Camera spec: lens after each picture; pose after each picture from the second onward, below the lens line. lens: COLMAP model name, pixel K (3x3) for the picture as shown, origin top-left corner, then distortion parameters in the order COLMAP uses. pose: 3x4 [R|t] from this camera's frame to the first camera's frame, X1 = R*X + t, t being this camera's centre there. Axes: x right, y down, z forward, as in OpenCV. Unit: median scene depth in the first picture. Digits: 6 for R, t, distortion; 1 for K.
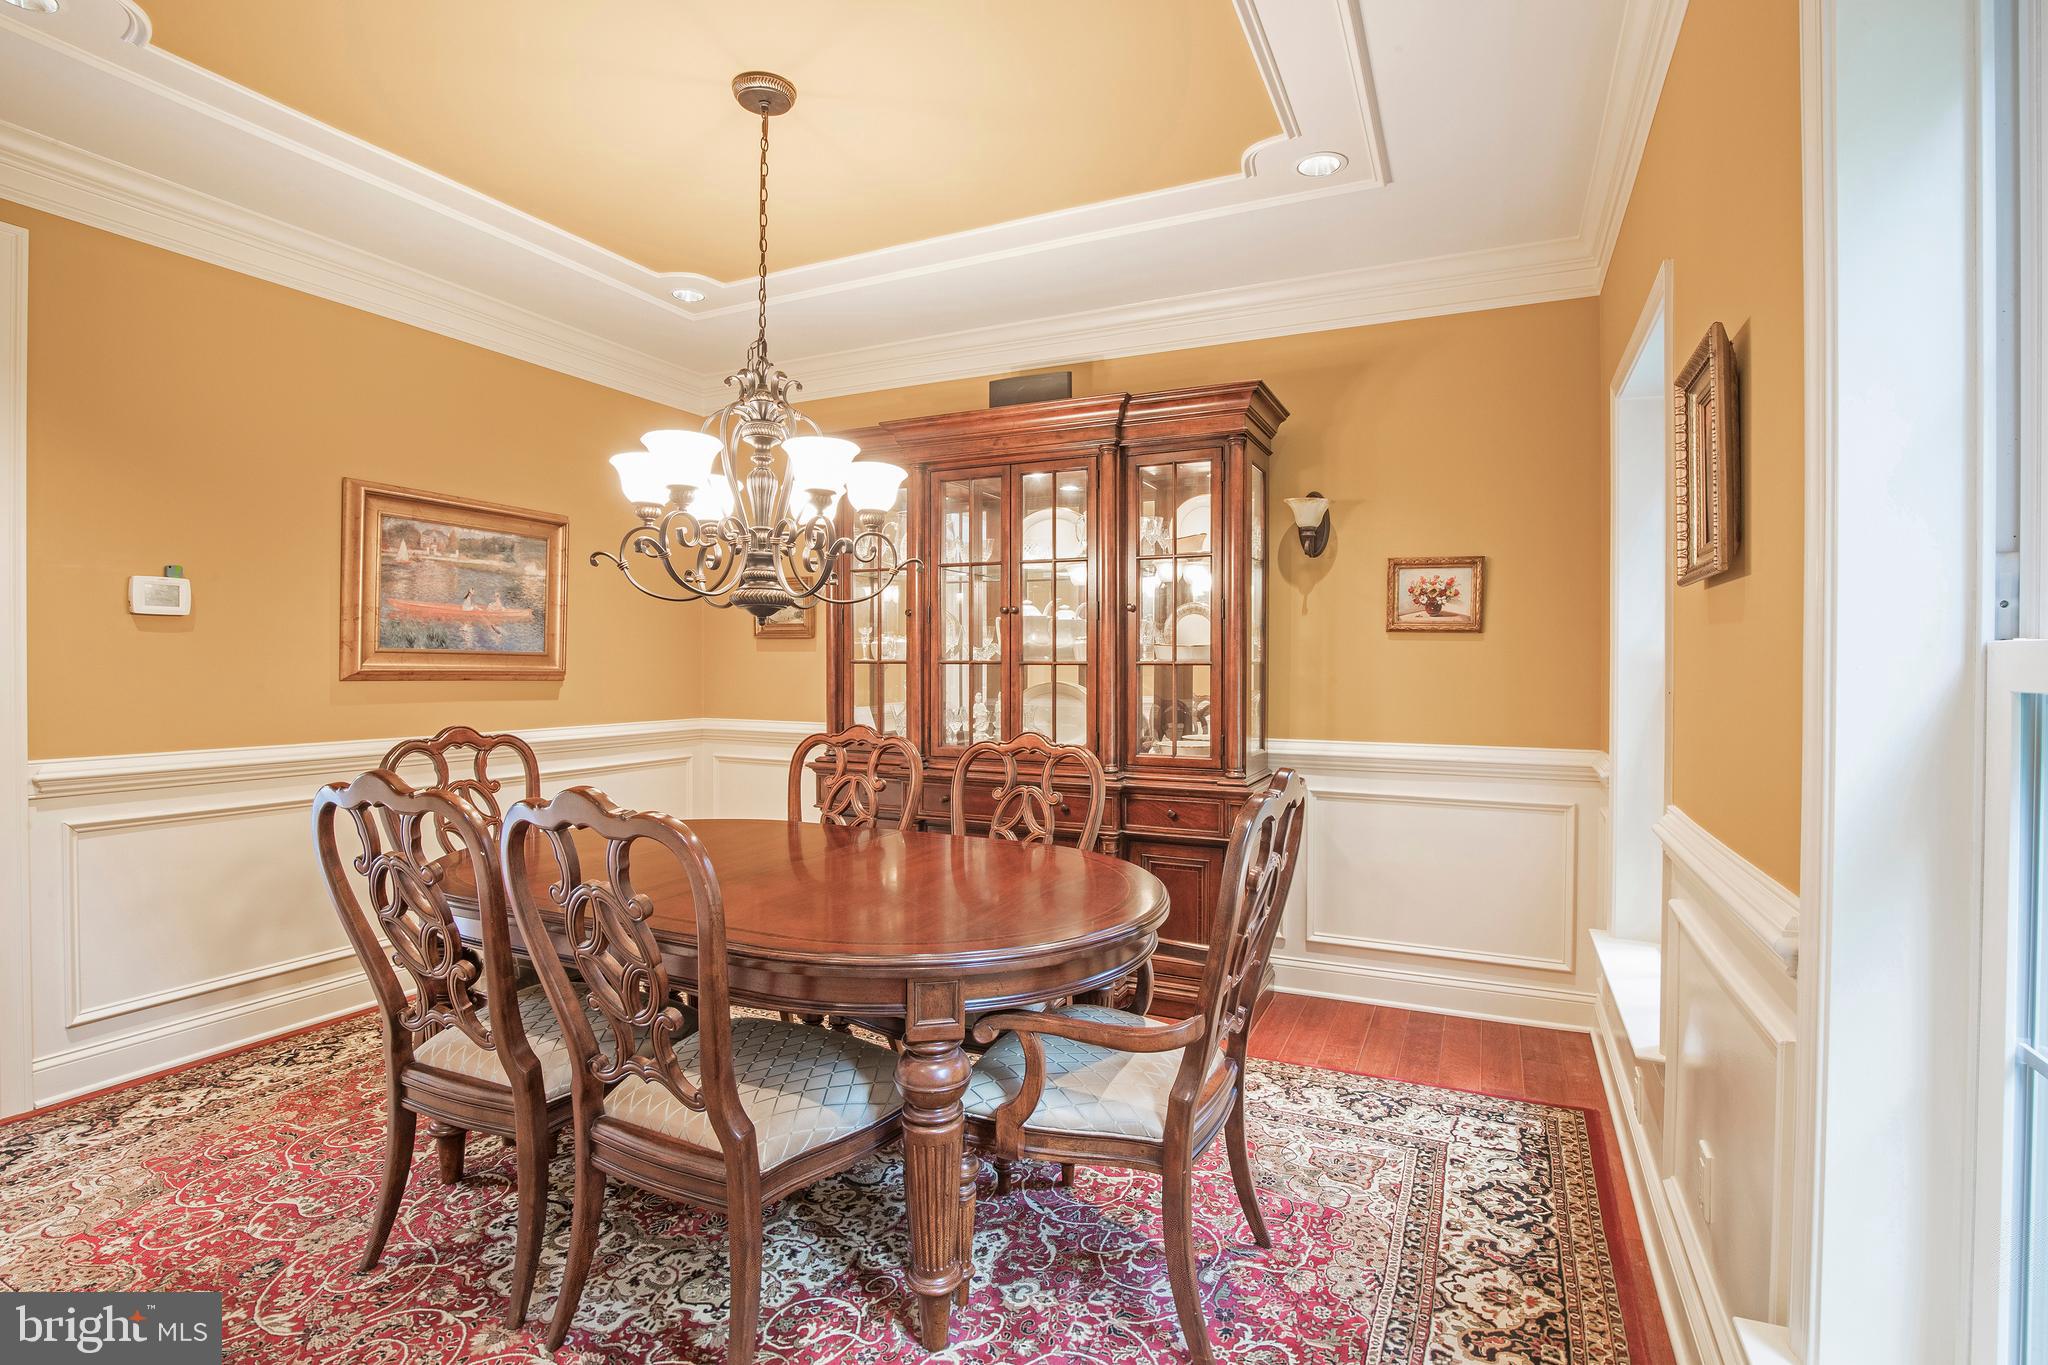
lens RADIAL K [[939.5, 0, 1031.9], [0, 939.5, 673.6], [0, 0, 1]] dist [-0.036778, 0.007101]
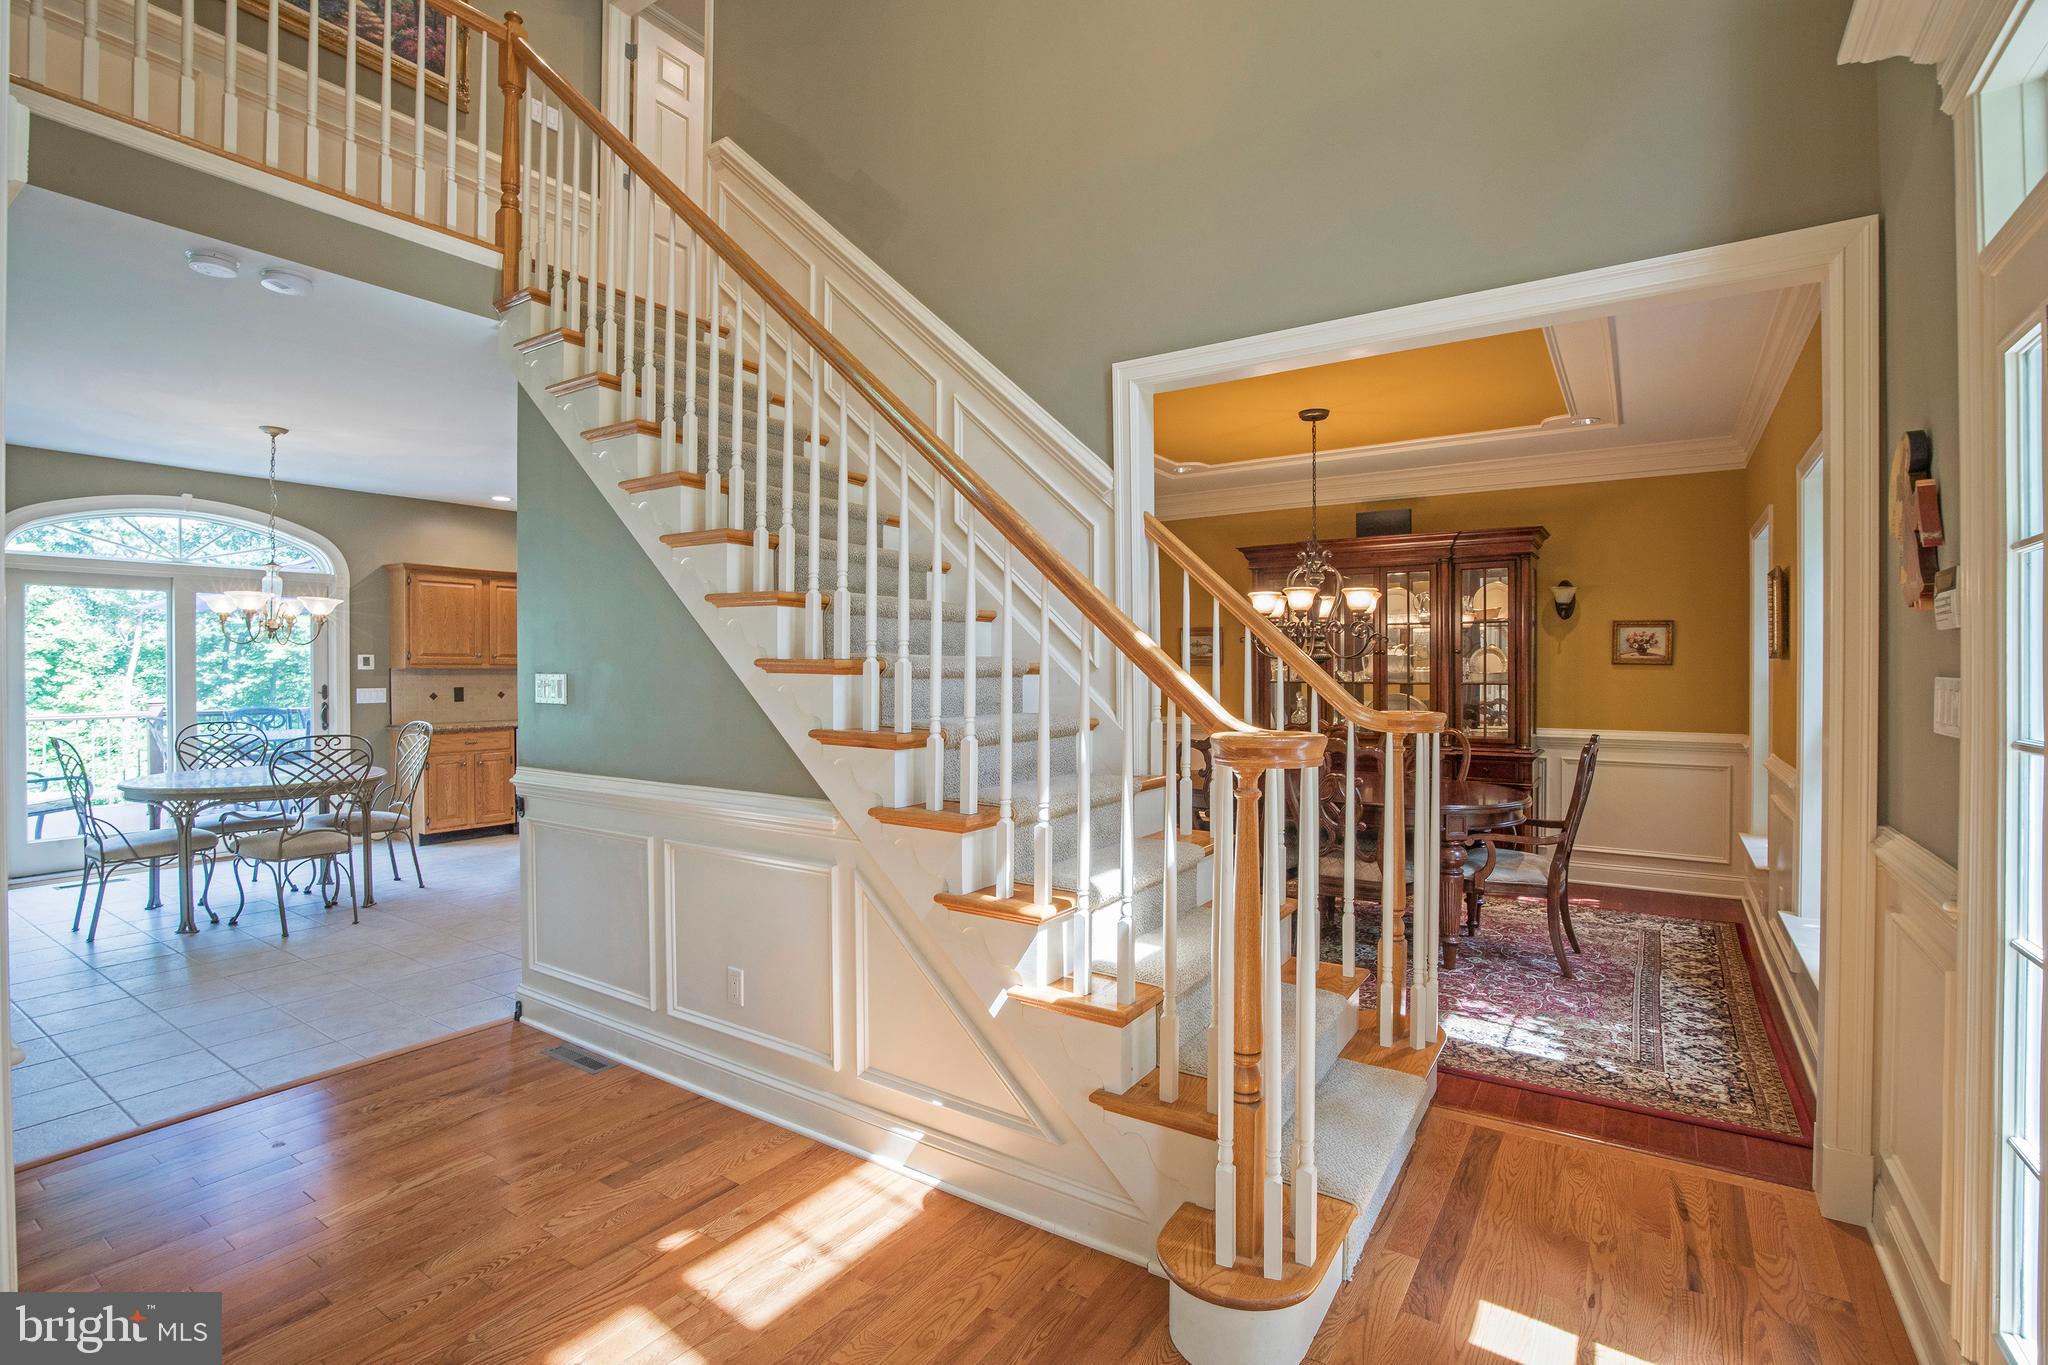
lens RADIAL K [[947.0, 0, 1032.1], [0, 947.0, 672.1], [0, 0, 1]] dist [-0.043321, 0.009979]
pose [[0.991541, -0.003207, -0.129756, -0.447751], [0.003045, 0.999994, -0.001444, -0.031603], [0.129760, 0.001037, 0.991545, -0.820617]]
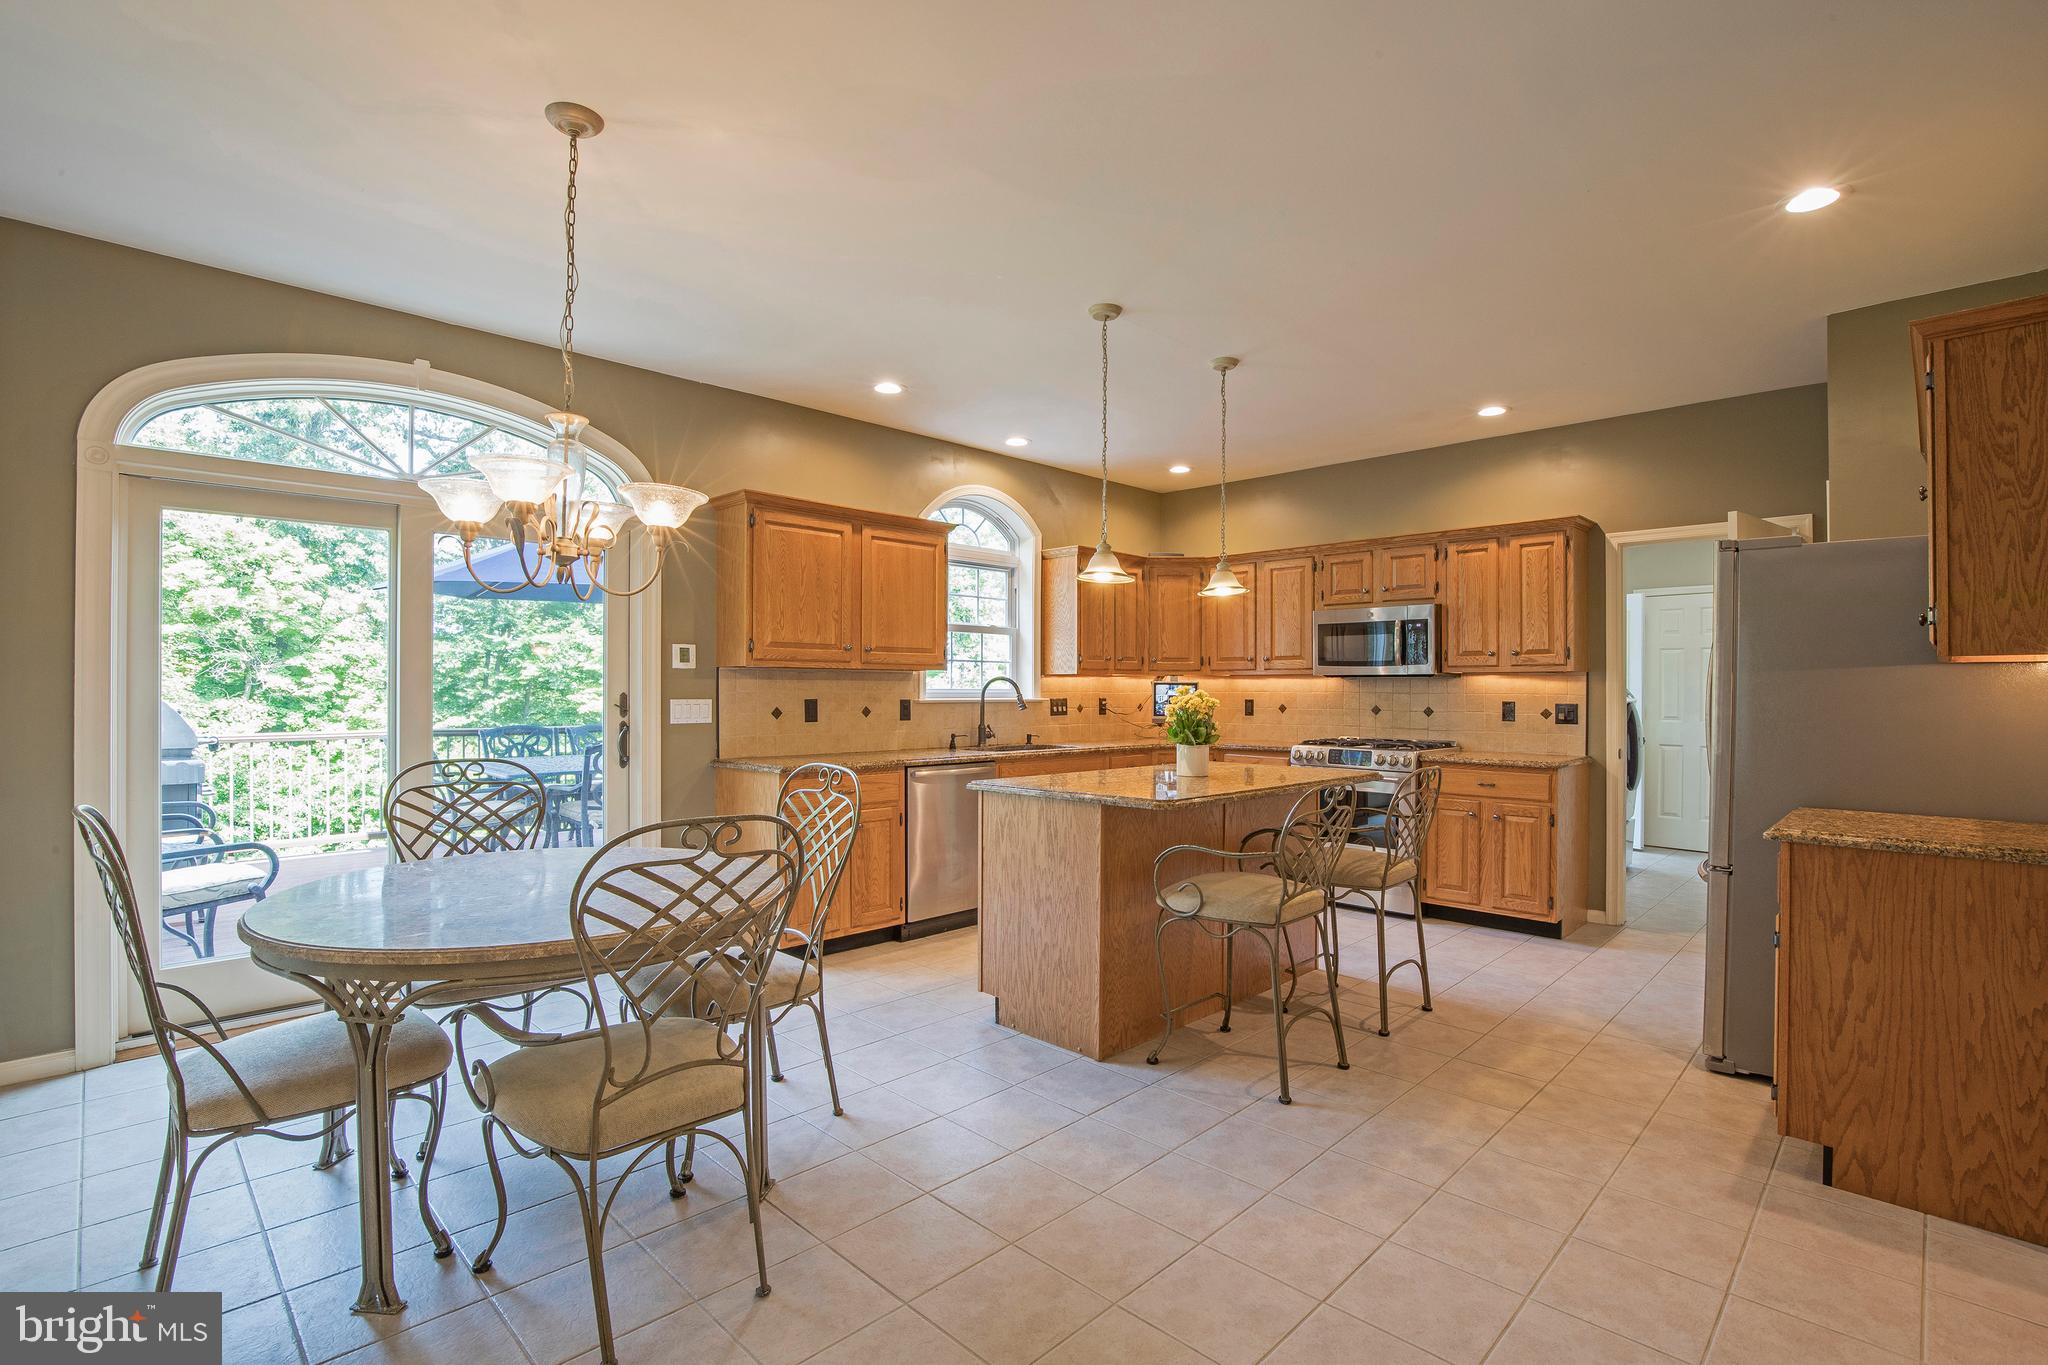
lens RADIAL K [[946.6, 0, 1033.0], [0, 946.6, 685.5], [0, 0, 1]] dist [-0.035509, -0.000021]
pose [[0.948951, -0.000241, -0.315423, -1.309166], [-0.003052, 0.999946, -0.009946, -0.011091], [0.315408, 0.010401, 0.948899, -0.049200]]
